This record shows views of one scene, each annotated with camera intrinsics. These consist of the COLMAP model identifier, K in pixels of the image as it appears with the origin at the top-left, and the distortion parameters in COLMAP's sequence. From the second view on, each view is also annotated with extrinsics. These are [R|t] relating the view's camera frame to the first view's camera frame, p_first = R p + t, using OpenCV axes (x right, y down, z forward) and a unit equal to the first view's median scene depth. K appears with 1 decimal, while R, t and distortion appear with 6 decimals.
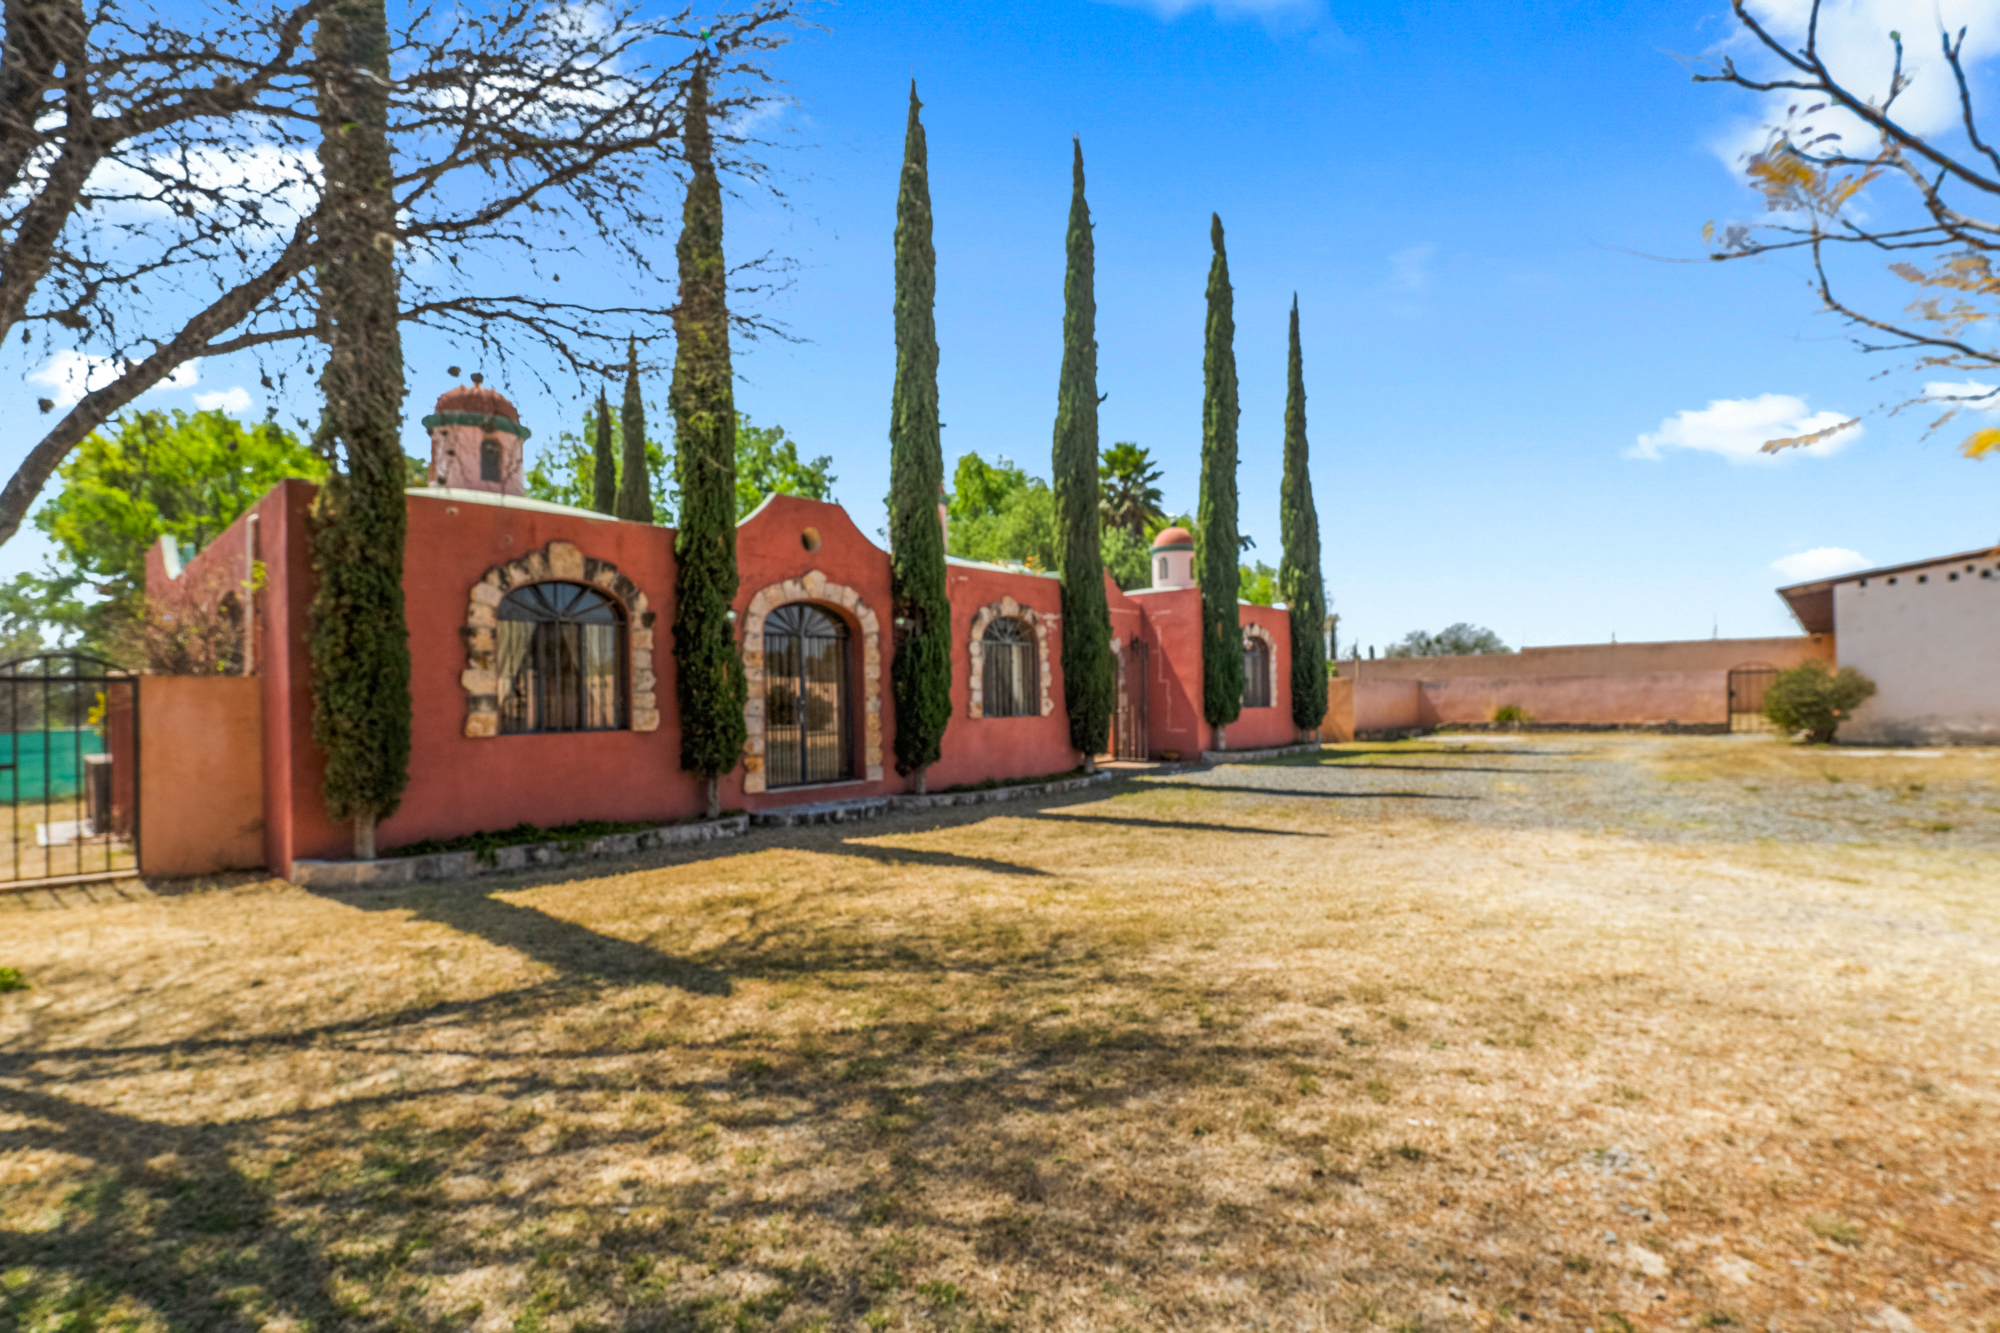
lens RADIAL K [[911.1, 0, 997.5], [0, 911.1, 666.8], [0, 0, 1]] dist [-0.008934, 0.001421]
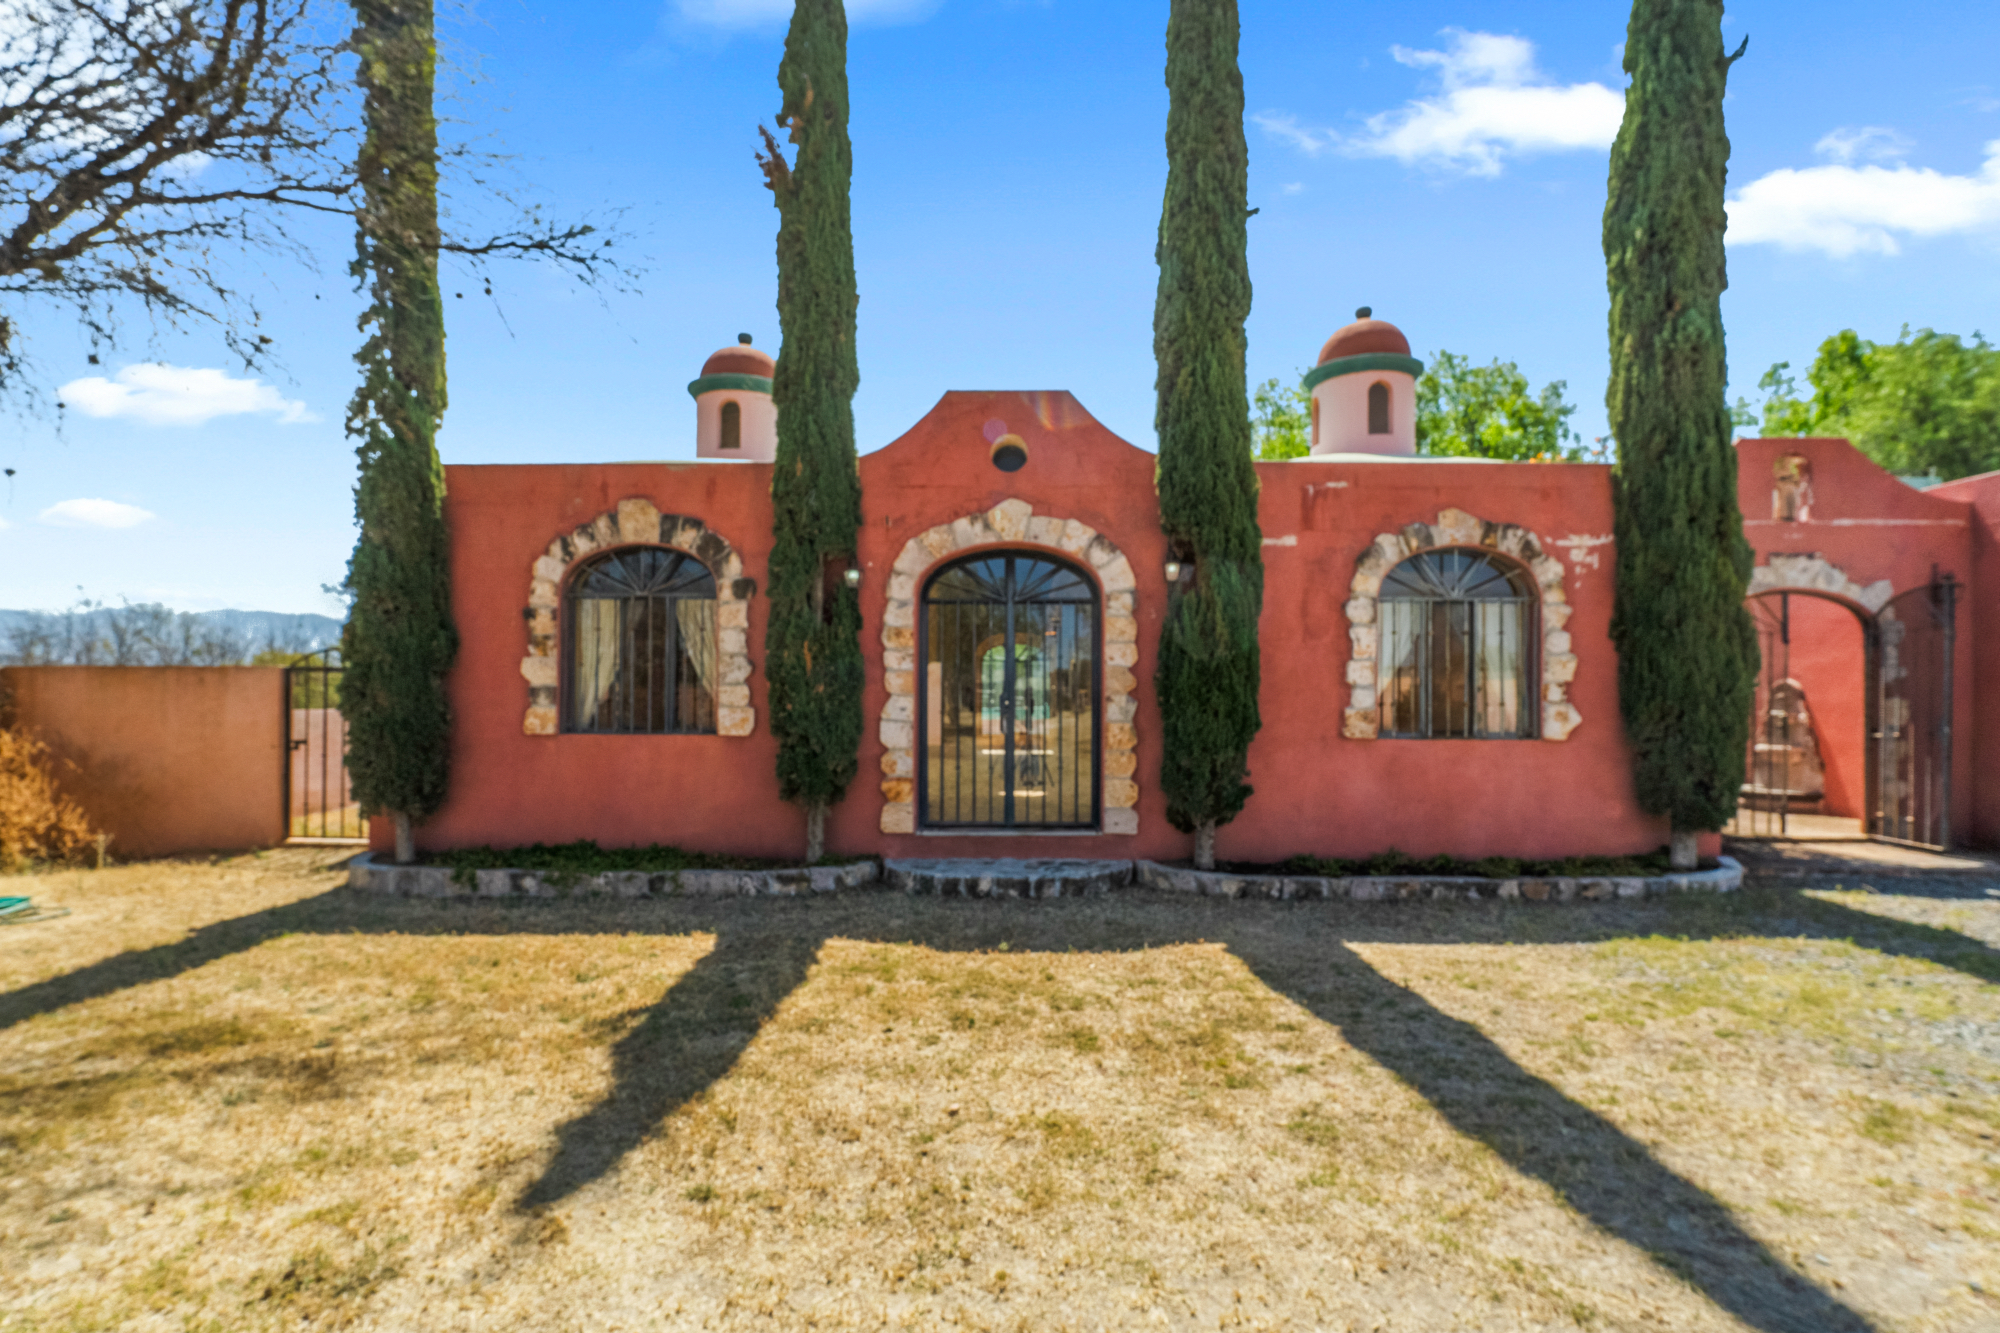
lens RADIAL K [[911.1, 0, 1001.4], [0, 911.1, 684.4], [0, 0, 1]] dist [-0.008934, 0.001421]
pose [[0.674463, 0.009046, -0.738254, 0.290983], [0.010555, 0.999705, 0.021893, 0.012116], [0.738234, -0.022558, 0.674168, 0.592811]]
